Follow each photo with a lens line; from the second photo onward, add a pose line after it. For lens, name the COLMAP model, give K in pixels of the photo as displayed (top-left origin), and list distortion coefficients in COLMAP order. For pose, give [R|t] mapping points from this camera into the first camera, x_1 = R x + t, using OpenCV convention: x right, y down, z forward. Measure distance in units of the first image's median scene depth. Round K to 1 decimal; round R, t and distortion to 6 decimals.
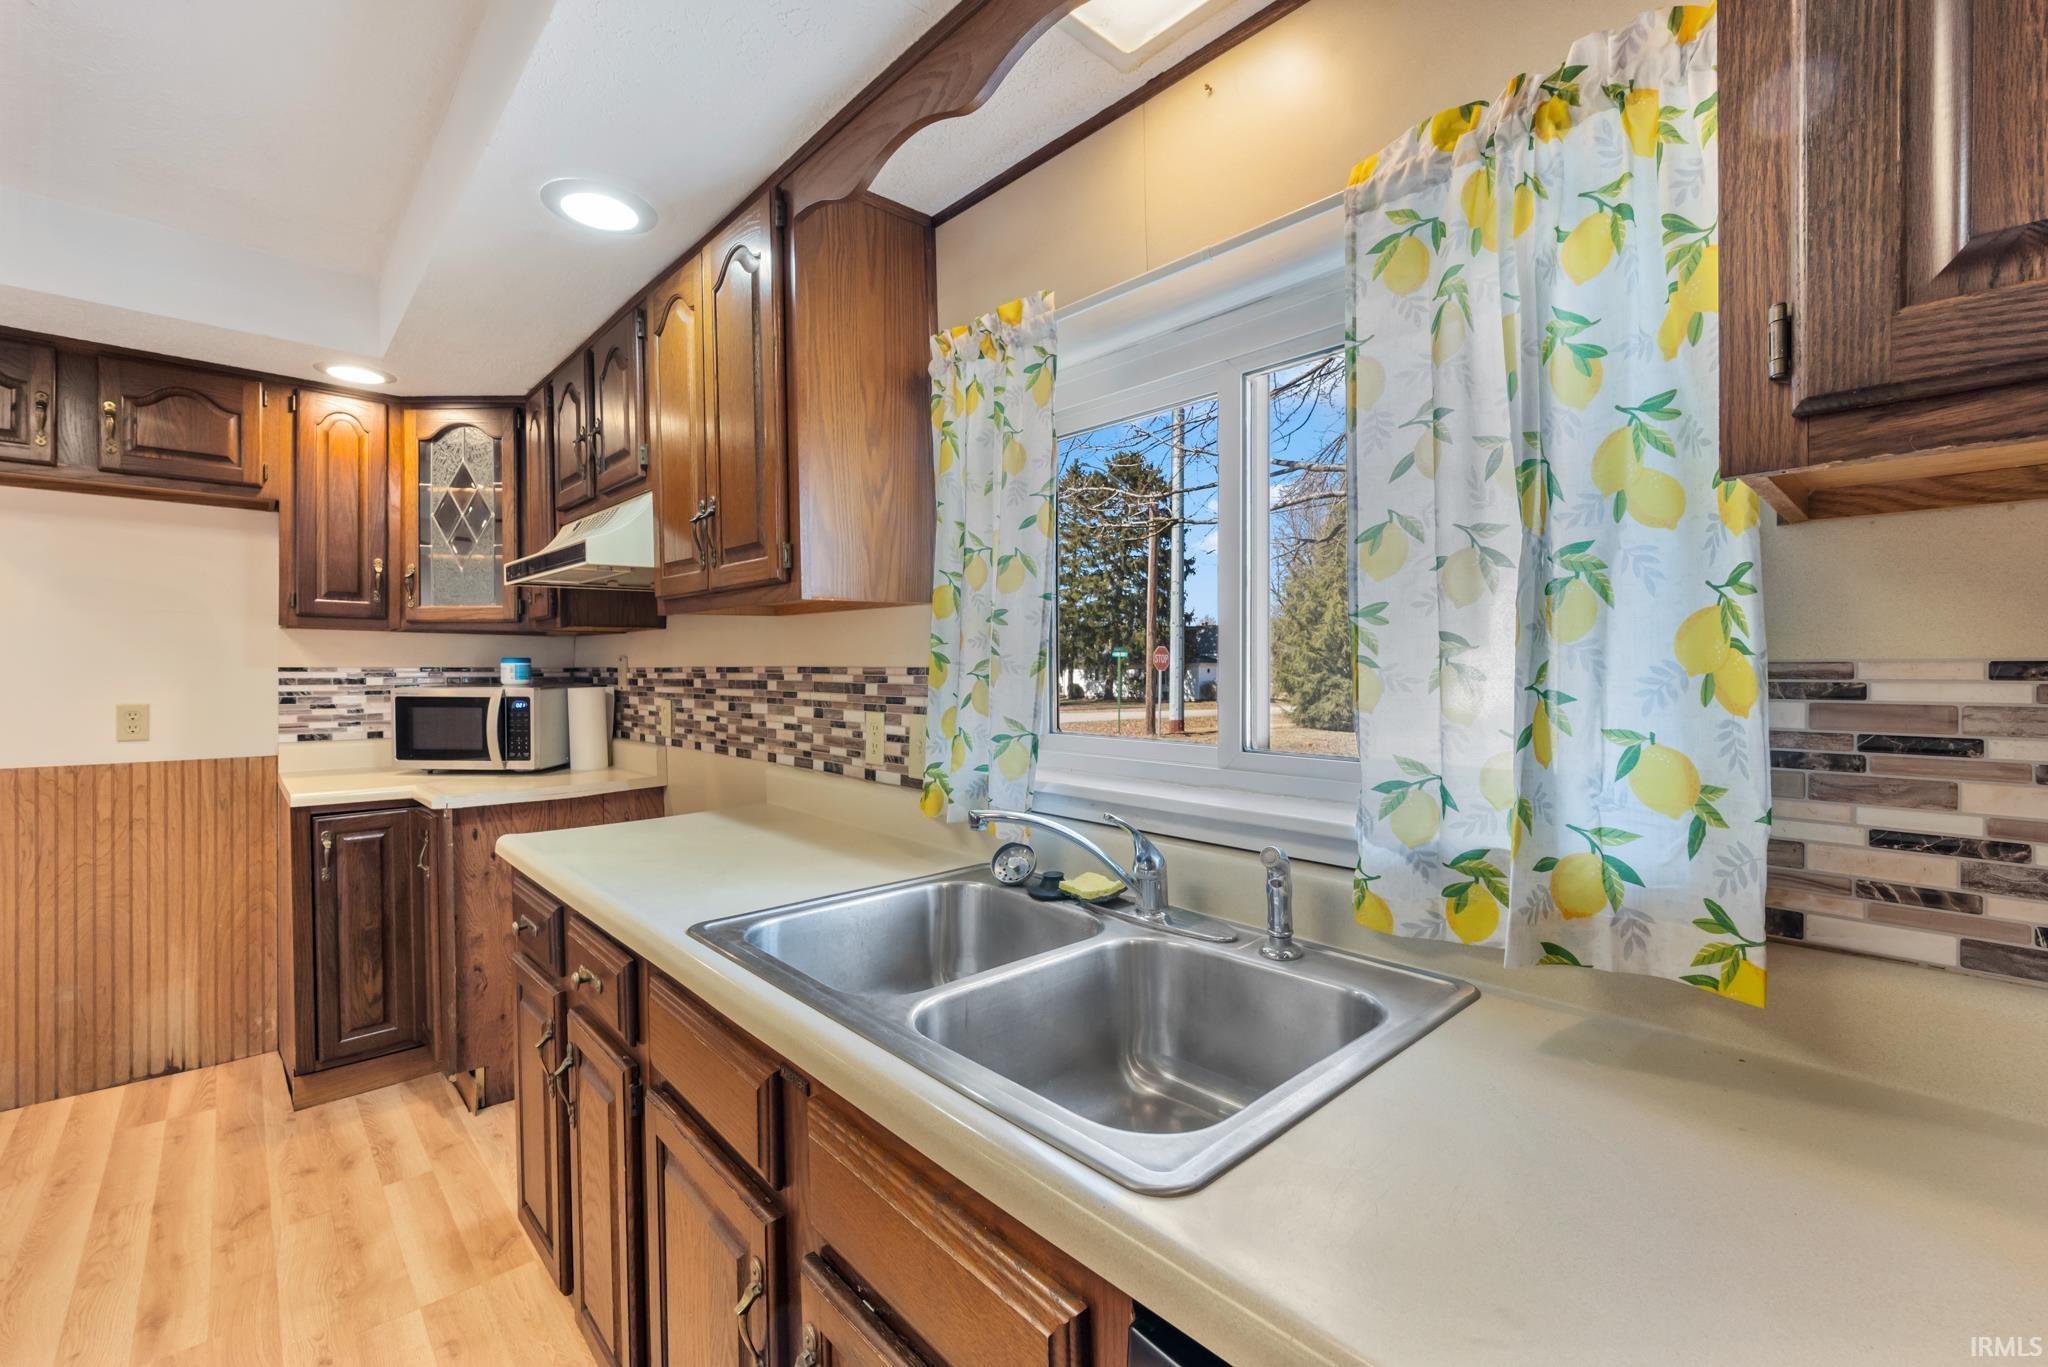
lens RADIAL K [[865.7, 0, 1013.9], [0, 865.7, 675.6], [0, 0, 1]] dist [-0.000455, -0.000173]
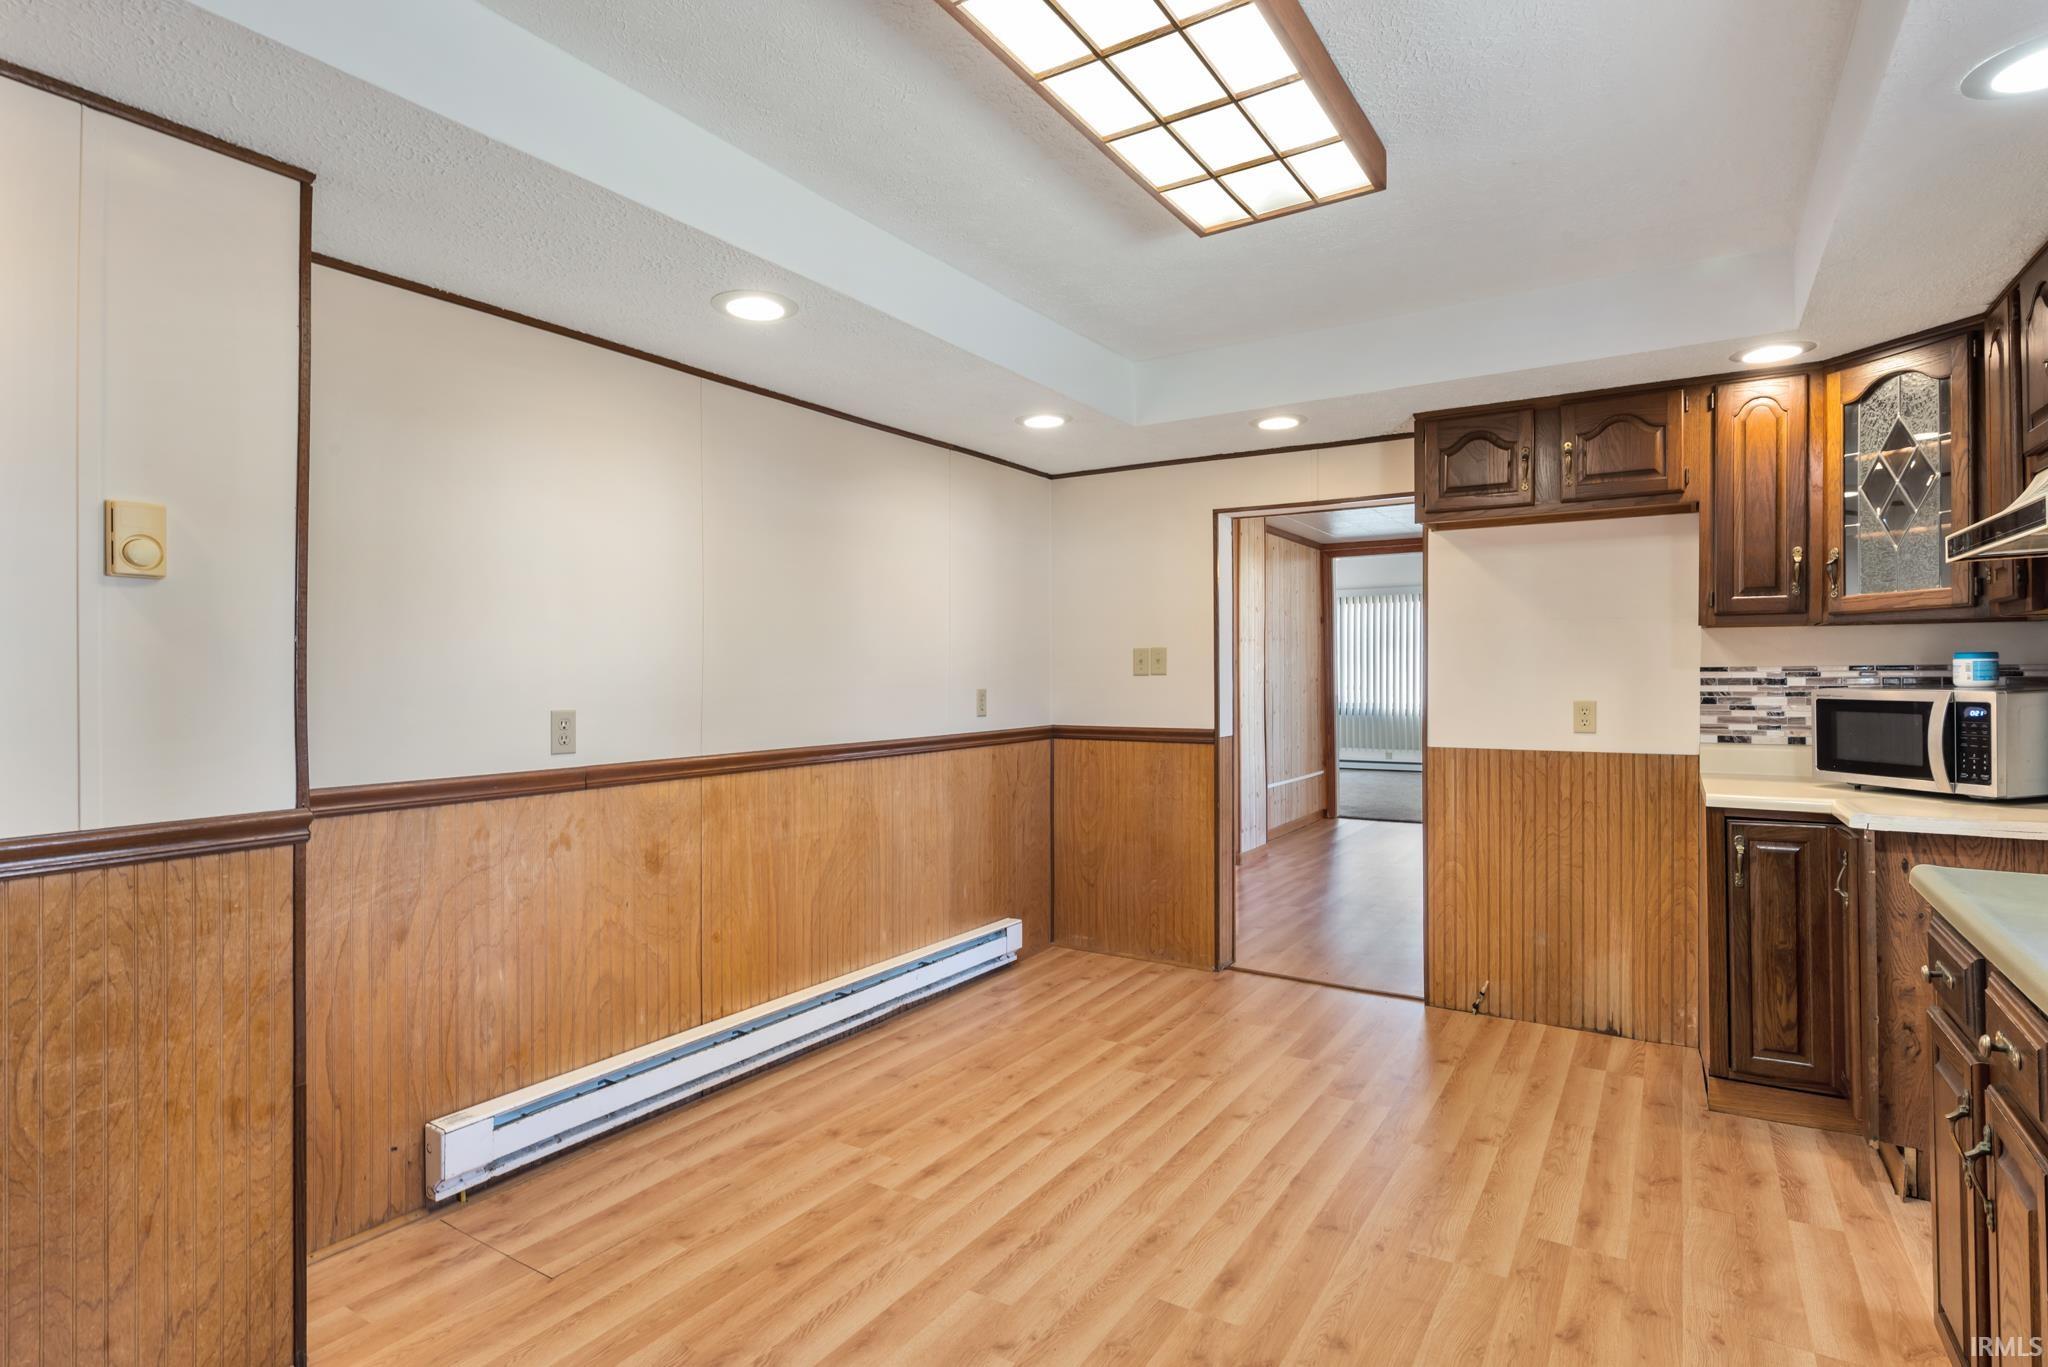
lens RADIAL K [[1044.7, 0, 1045.5], [0, 1044.7, 685.3], [0, 0, 1]] dist [0.004462, -0.000896]
pose [[0.284881, 0.008252, -0.958527, 0.133443], [0.002240, 0.999954, 0.009274, -0.001794], [0.958560, -0.004789, 0.284849, -0.098869]]
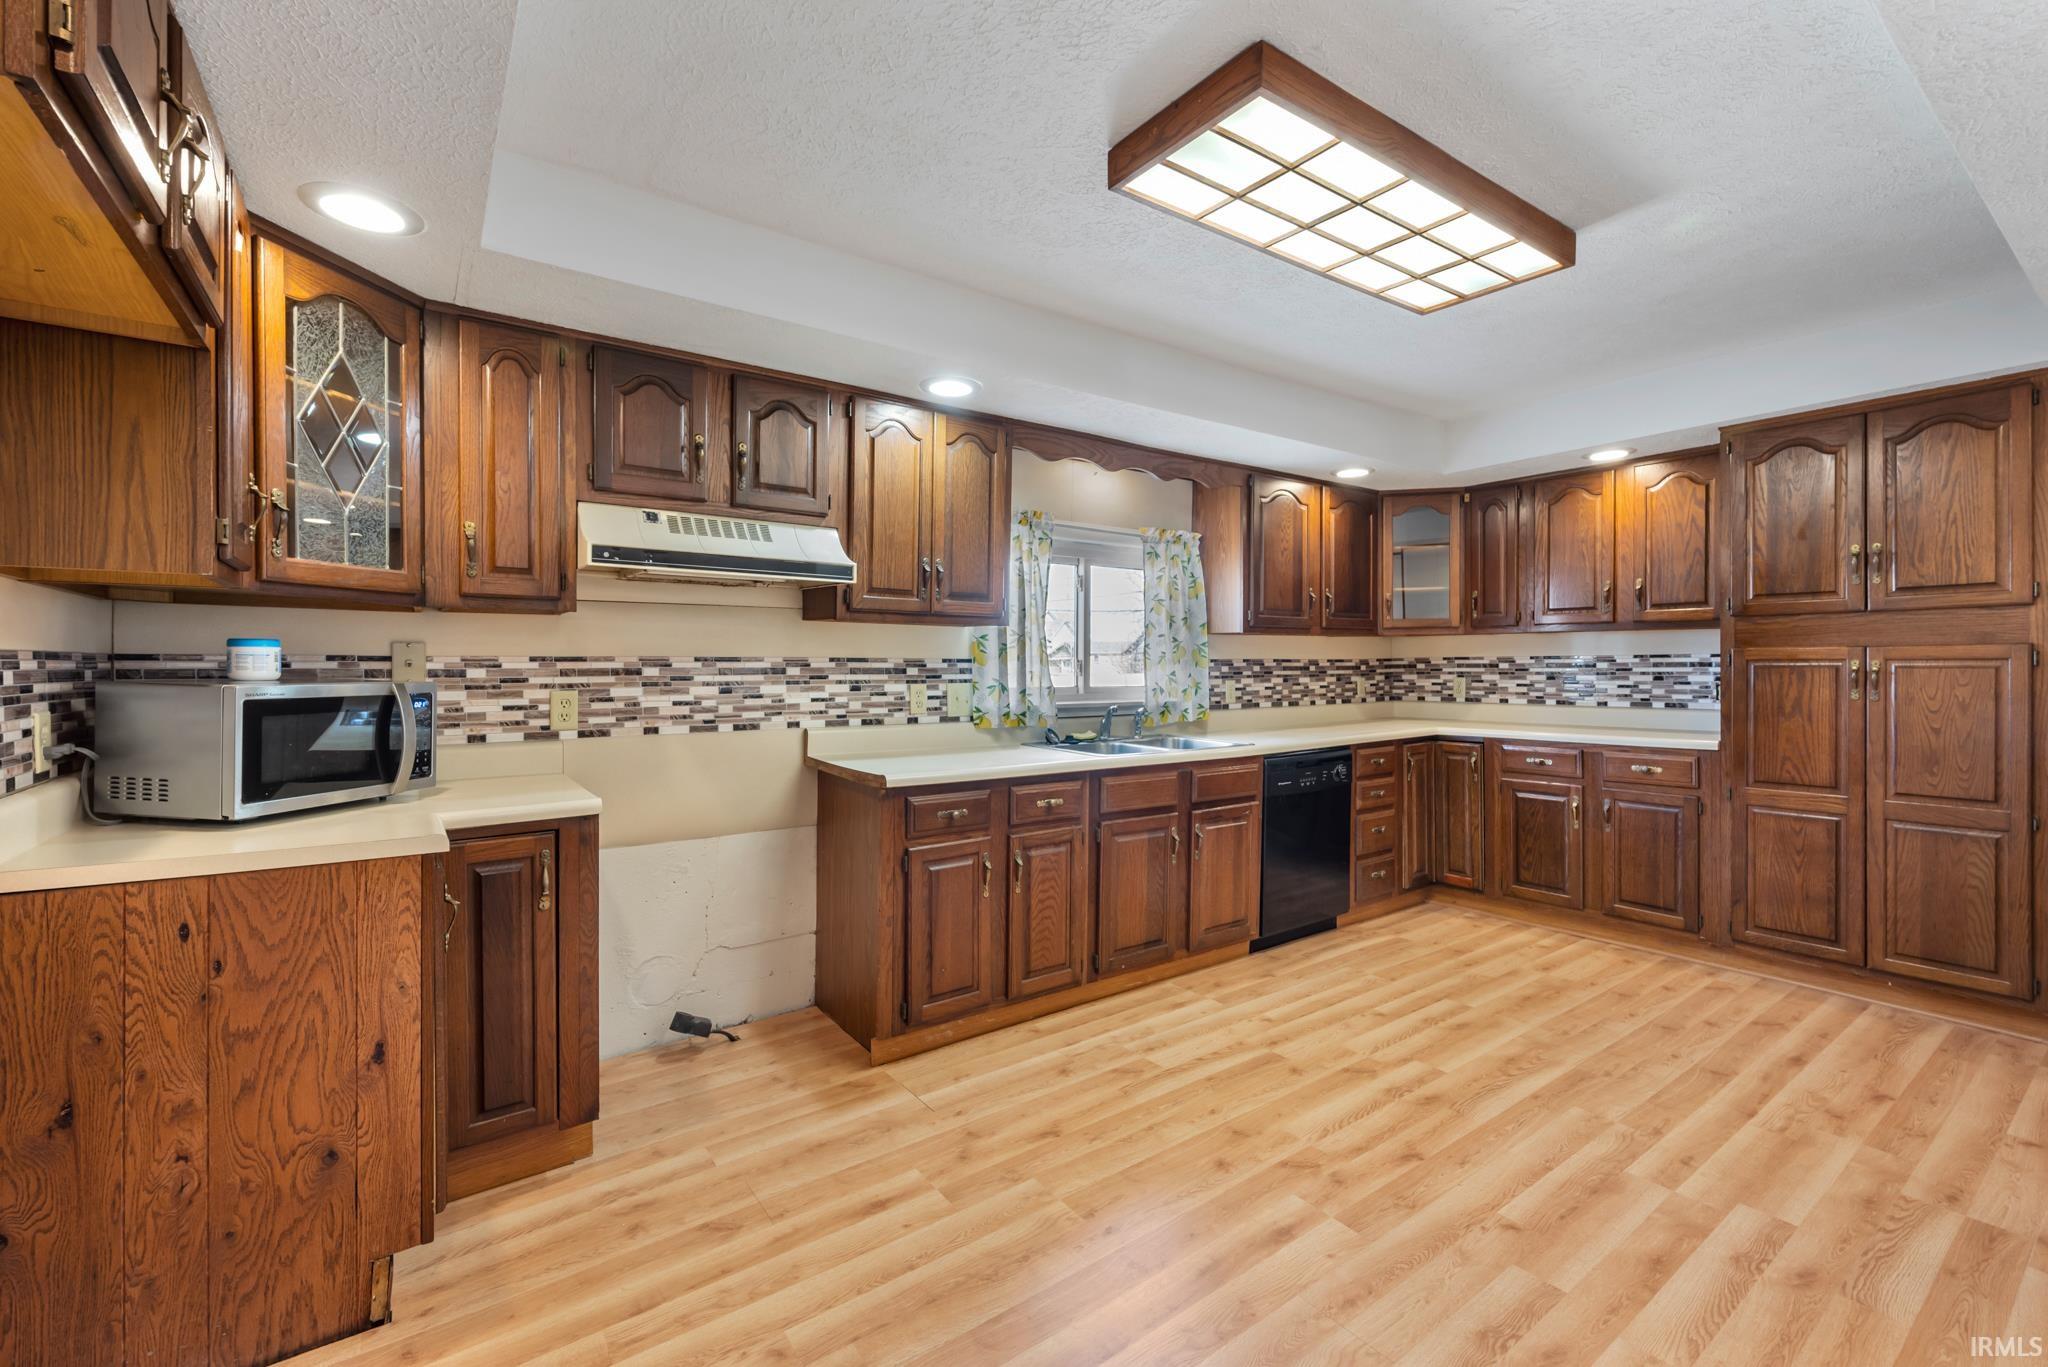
lens RADIAL K [[865.7, 0, 1021.1], [0, 865.7, 675.0], [0, 0, 1]] dist [-0.000455, -0.000173]
pose [[0.122541, -0.015387, 0.992344, -1.780662], [0.004007, 0.999879, 0.015009, -0.001475], [-0.992455, 0.002138, 0.122588, 0.545906]]
